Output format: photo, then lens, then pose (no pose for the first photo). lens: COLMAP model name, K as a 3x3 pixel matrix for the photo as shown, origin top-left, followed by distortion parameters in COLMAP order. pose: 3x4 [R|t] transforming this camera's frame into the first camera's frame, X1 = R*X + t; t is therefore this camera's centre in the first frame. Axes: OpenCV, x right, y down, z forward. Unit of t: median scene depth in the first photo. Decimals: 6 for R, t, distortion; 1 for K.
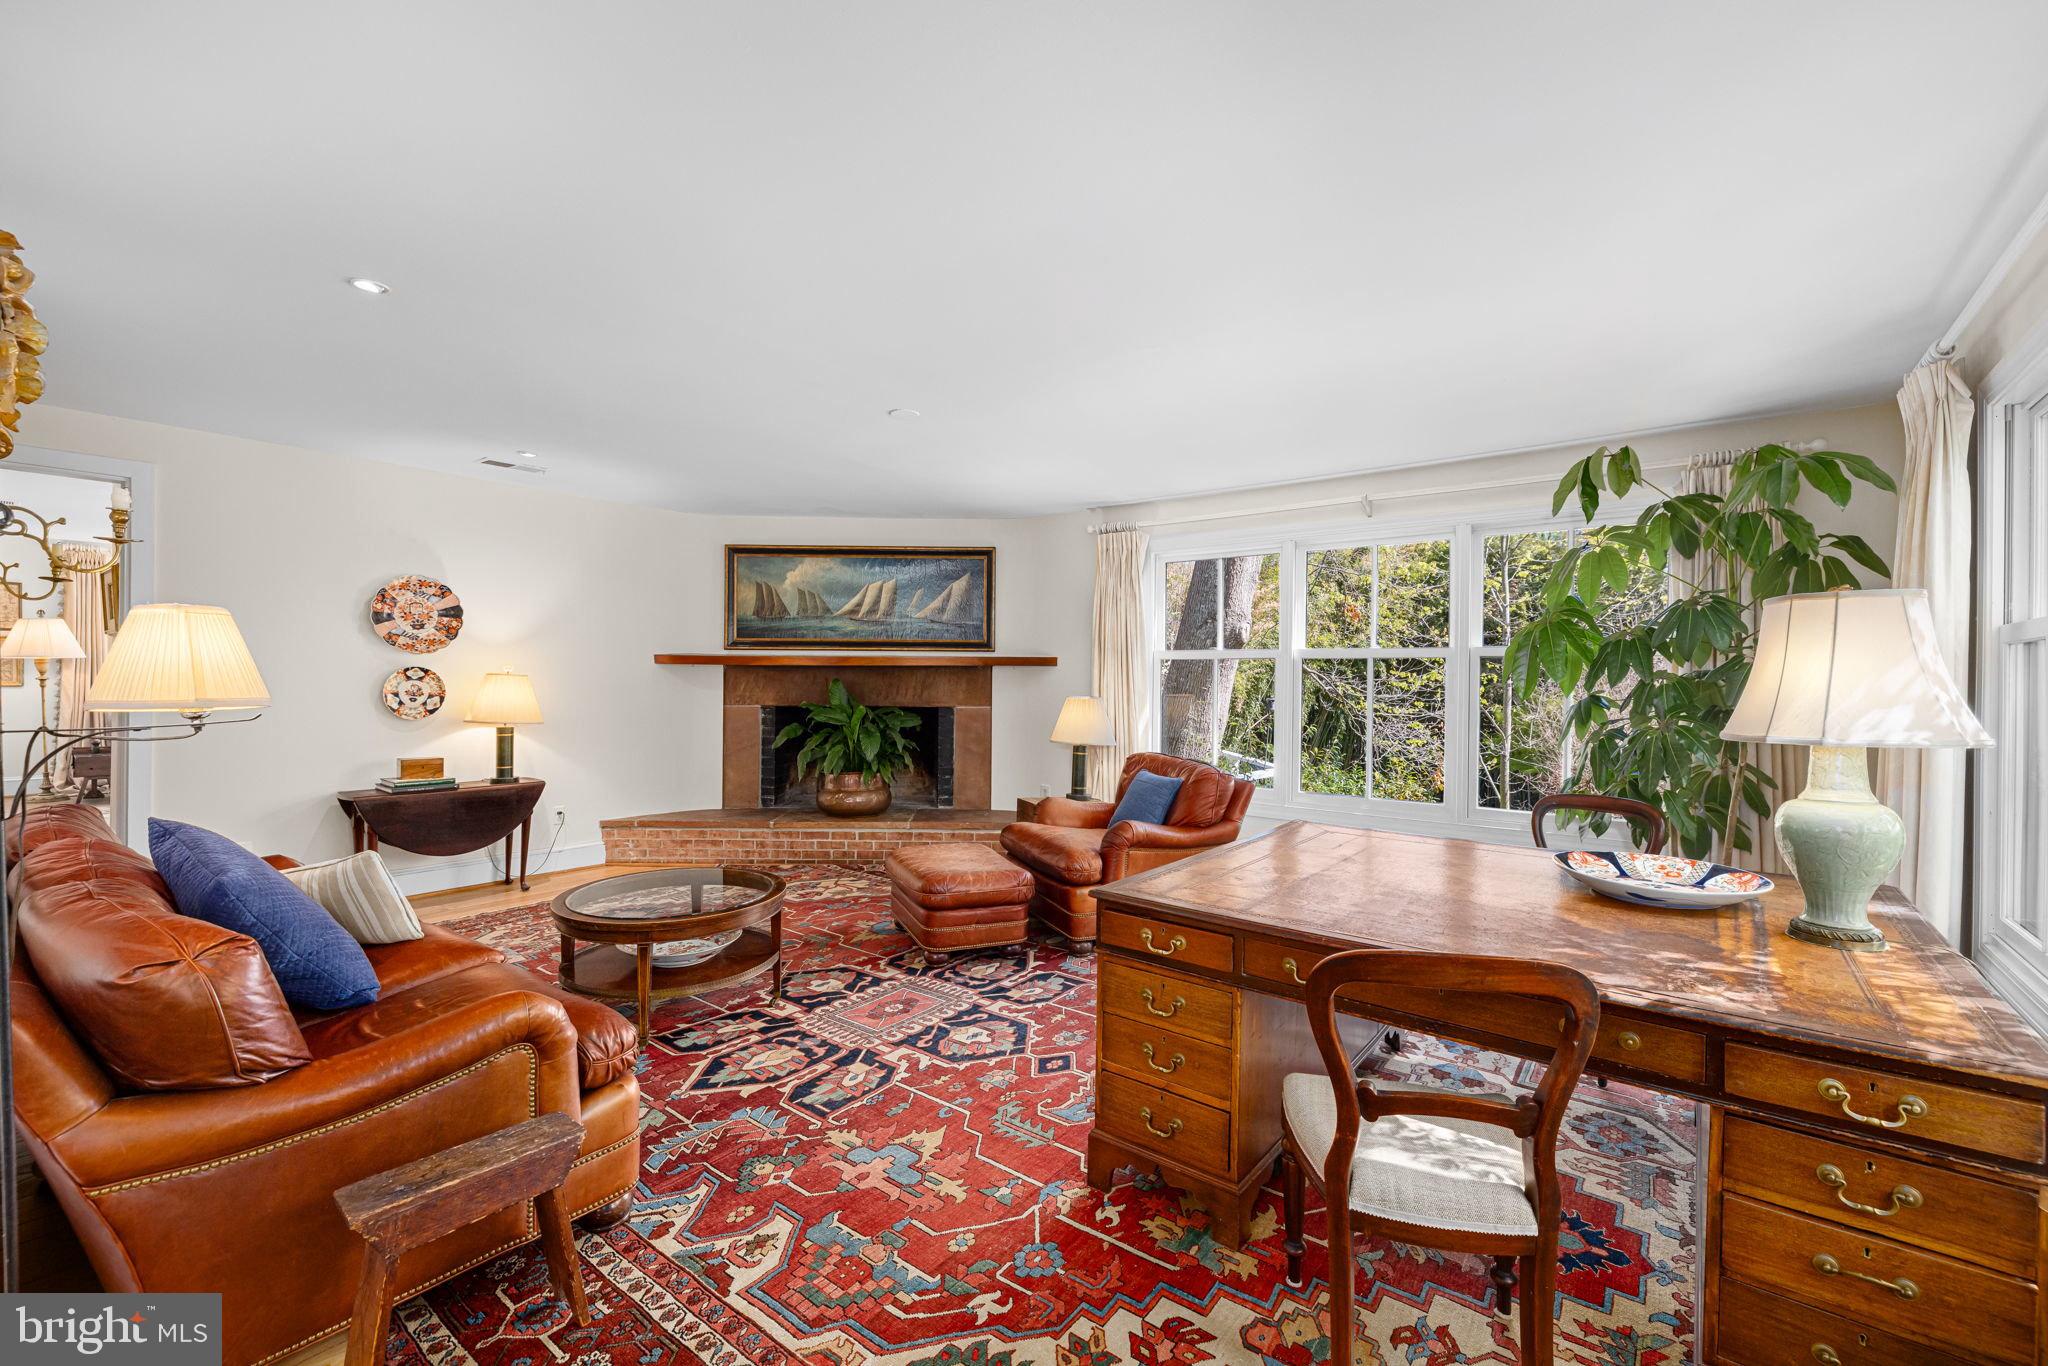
lens RADIAL K [[853.0, 0, 1020.0], [0, 853.0, 676.7], [0, 0, 1]] dist [0.005168, -0.000240]
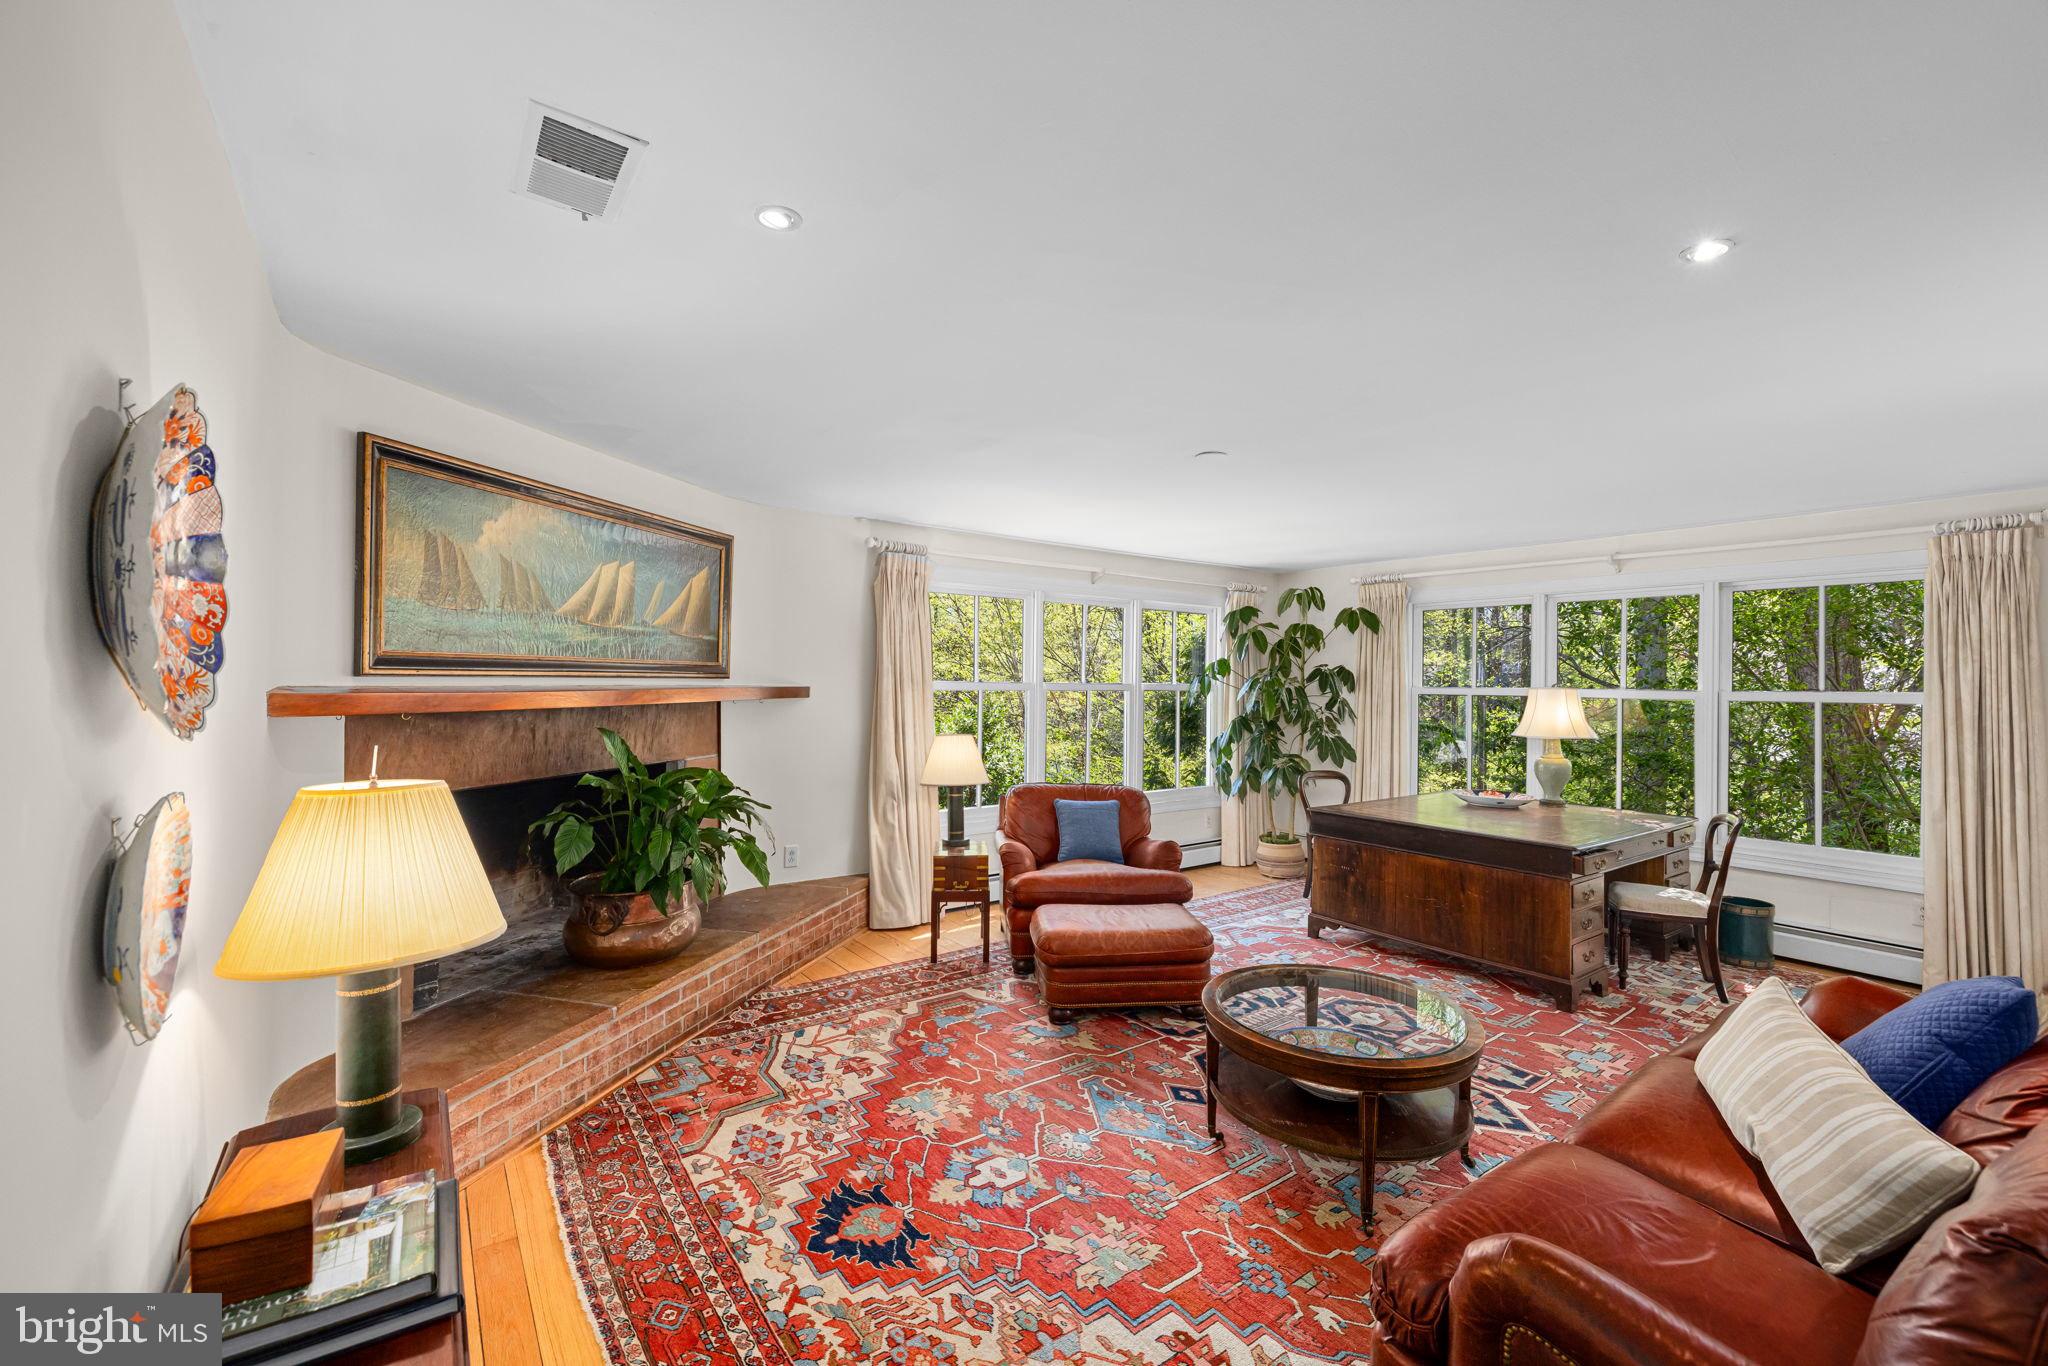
lens RADIAL K [[853.0, 0, 1023.3], [0, 853.0, 685.3], [0, 0, 1]] dist [0.005168, -0.000240]
pose [[0.273584, -0.008961, 0.961806, -1.094424], [-0.002494, 0.999947, 0.010026, -0.052969], [-0.961845, -0.005142, 0.273547, 0.920240]]
